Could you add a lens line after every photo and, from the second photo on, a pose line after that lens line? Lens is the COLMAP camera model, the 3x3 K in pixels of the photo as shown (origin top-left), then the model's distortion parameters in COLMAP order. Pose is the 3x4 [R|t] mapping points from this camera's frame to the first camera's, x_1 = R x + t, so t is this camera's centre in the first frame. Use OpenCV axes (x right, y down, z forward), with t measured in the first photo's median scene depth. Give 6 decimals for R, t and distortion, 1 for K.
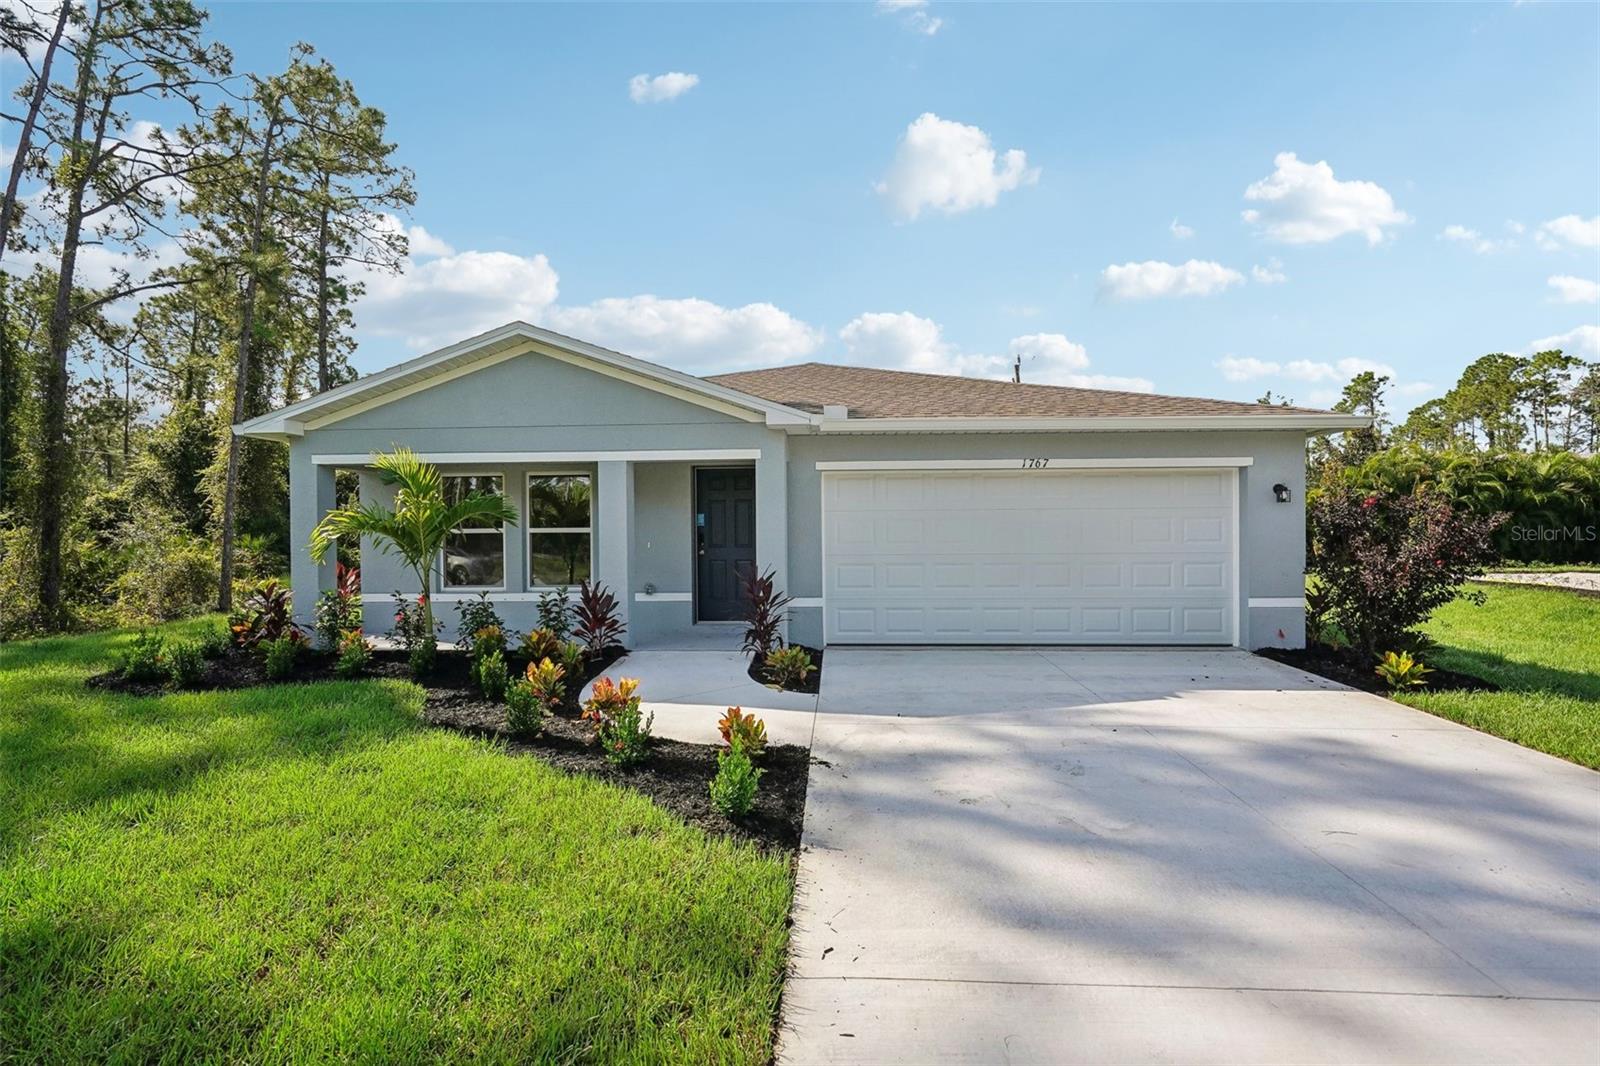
lens RADIAL K [[736.0, 0, 800.4], [0, 736.0, 543.3], [0, 0, 1]] dist [-0.000447, 0.004894]
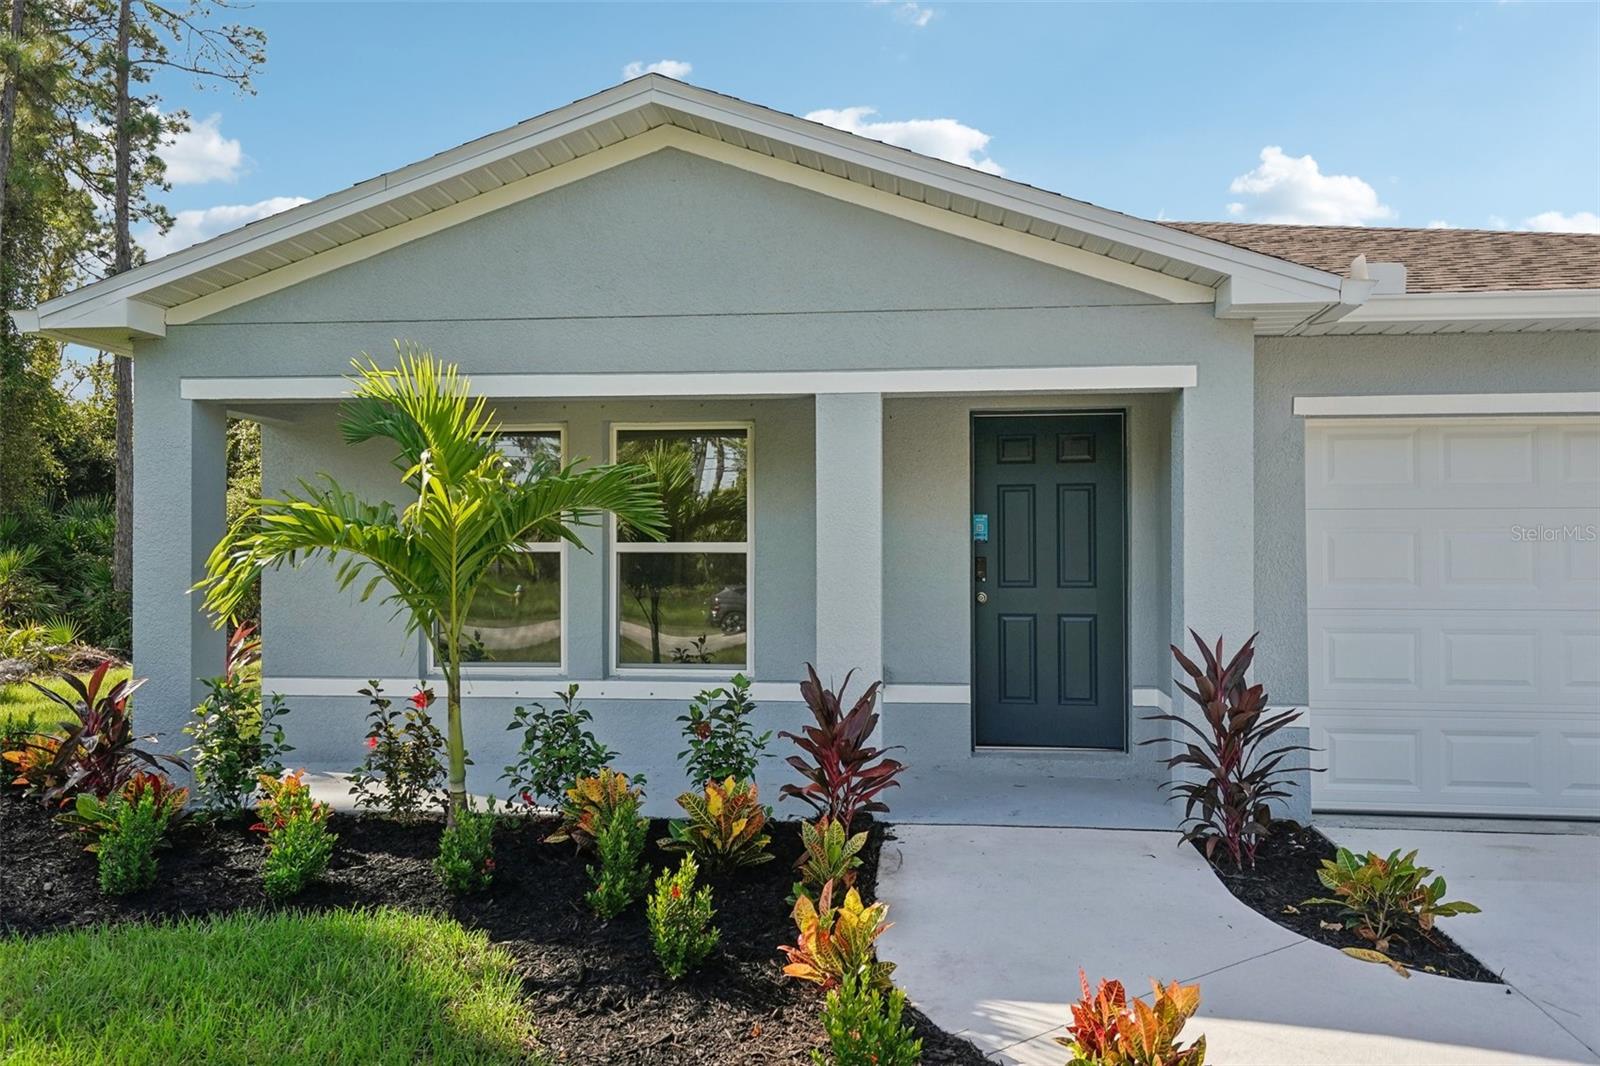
lens RADIAL K [[1210.8, 0, 799.2], [0, 1210.8, 549.2], [0, 0, 1]] dist [0.024568, -0.003088]
pose [[0.998847, 0.007224, -0.047460, -0.330806], [-0.007874, 0.999878, -0.013527, -0.009872], [0.047357, 0.013885, 0.998782, 0.358923]]
